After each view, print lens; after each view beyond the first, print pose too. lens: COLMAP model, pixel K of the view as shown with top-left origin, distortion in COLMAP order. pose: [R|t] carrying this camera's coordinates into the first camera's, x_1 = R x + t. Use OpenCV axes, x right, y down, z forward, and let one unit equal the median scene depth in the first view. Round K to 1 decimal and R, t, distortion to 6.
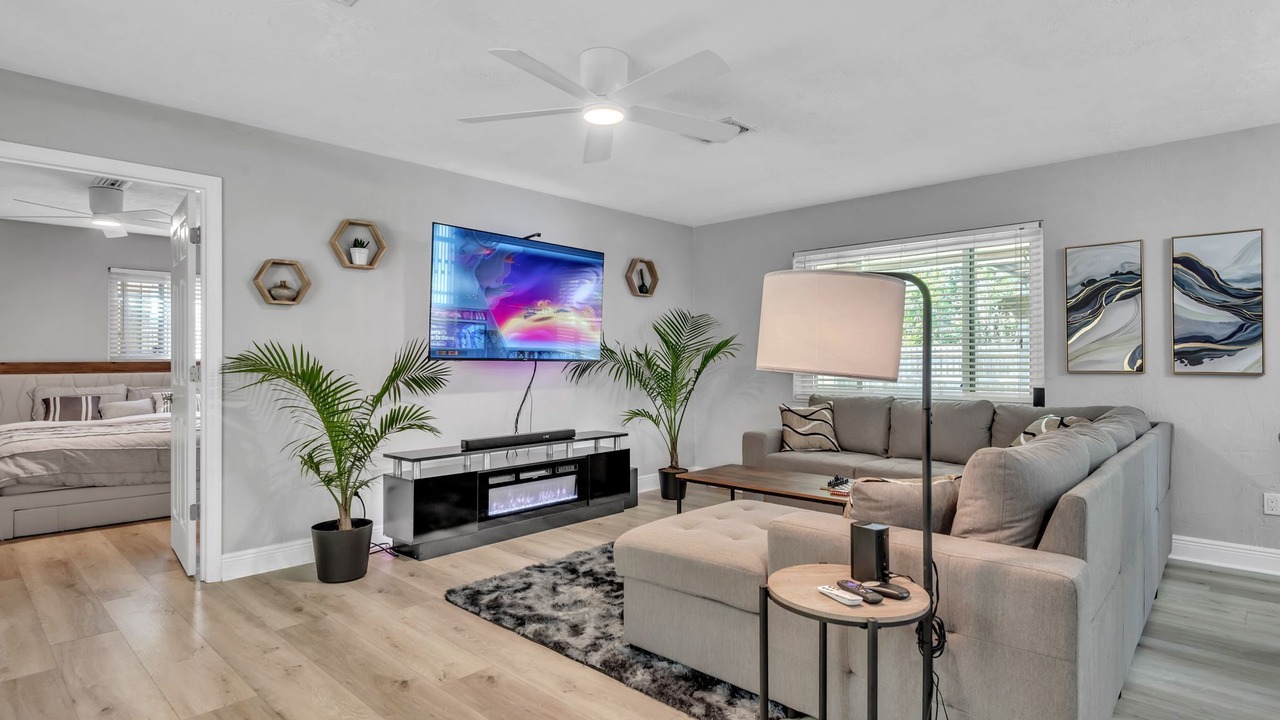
lens RADIAL K [[668.8, 0, 630.5], [0, 668.8, 355.3], [0, 0, 1]] dist [0.014205, -0.015616]
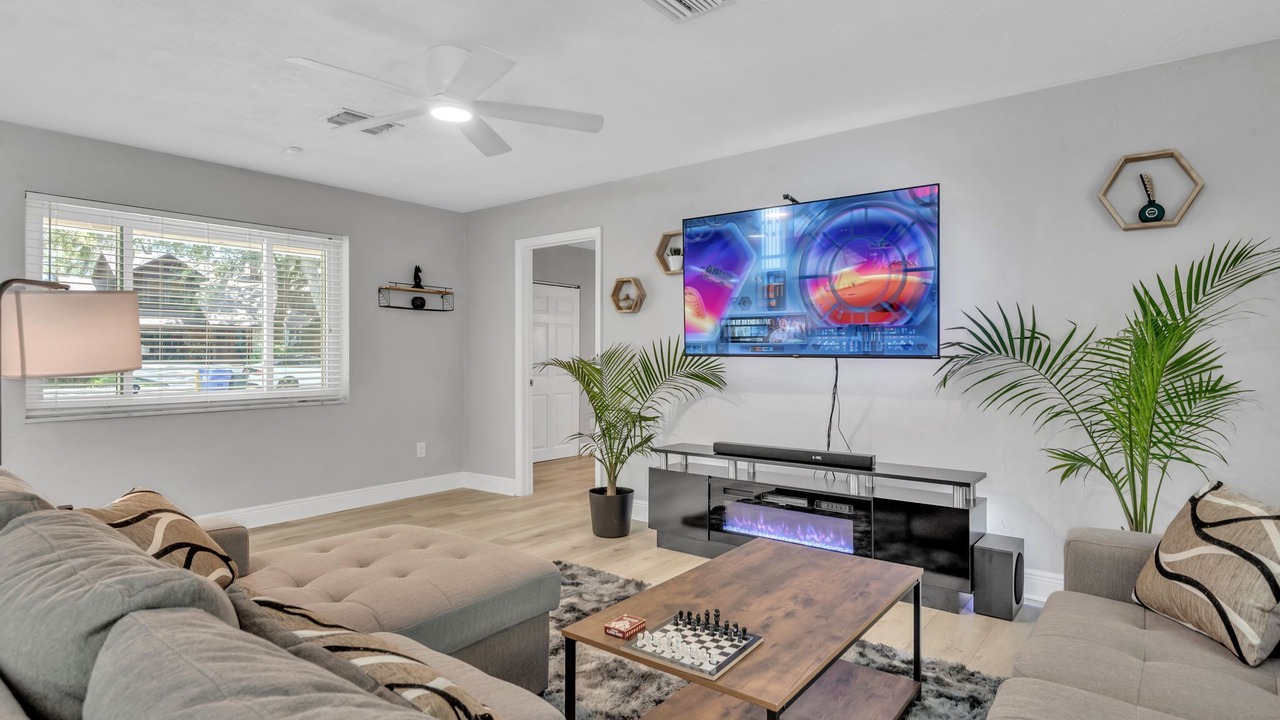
lens RADIAL K [[668.8, 0, 643.5], [0, 668.8, 356.4], [0, 0, 1]] dist [0.014205, -0.015616]
pose [[0.084273, 0.001157, -0.996442, 0.667820], [0.004848, 0.999987, 0.001571, 0.005144], [0.996431, -0.004963, 0.084266, 0.810840]]
